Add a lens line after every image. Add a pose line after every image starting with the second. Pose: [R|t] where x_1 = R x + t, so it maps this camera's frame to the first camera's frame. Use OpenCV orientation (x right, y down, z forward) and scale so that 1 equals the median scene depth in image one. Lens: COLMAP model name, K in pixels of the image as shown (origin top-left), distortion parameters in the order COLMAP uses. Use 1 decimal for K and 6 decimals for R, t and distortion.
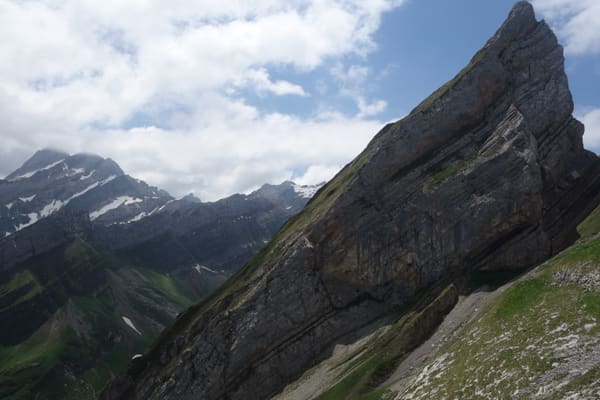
lens RADIAL K [[467.2, 0, 302.4], [0, 467.2, 199.0], [0, 0, 1]] dist [-0.007300, 0.004622]
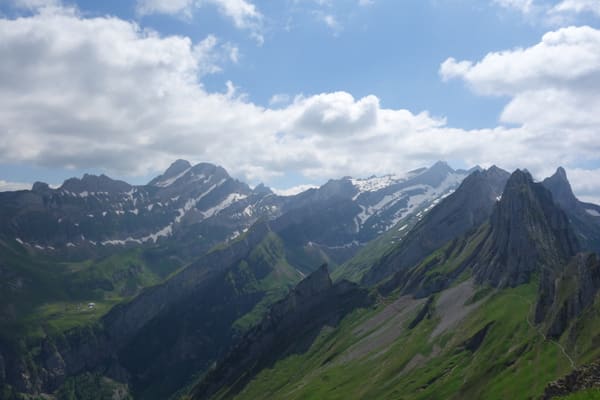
lens RADIAL K [[467.2, 0, 298.0], [0, 467.2, 201.1], [0, 0, 1]] dist [-0.007300, 0.004622]
pose [[0.997140, -0.025073, -0.071291, -0.092140], [0.029448, 0.997704, 0.060993, -0.064655], [0.069598, -0.062918, 0.995589, -0.389610]]
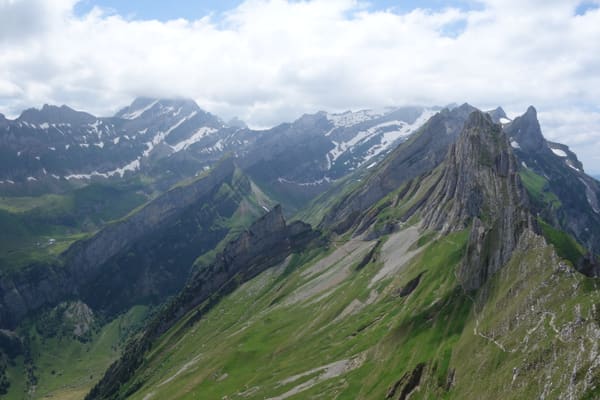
lens RADIAL K [[467.2, 0, 298.5], [0, 467.2, 199.9], [0, 0, 1]] dist [-0.007300, 0.004622]
pose [[0.999539, -0.006369, -0.029696, -0.070531], [0.012152, 0.979961, 0.198818, -0.067059], [0.027835, -0.199087, 0.979586, -0.374265]]
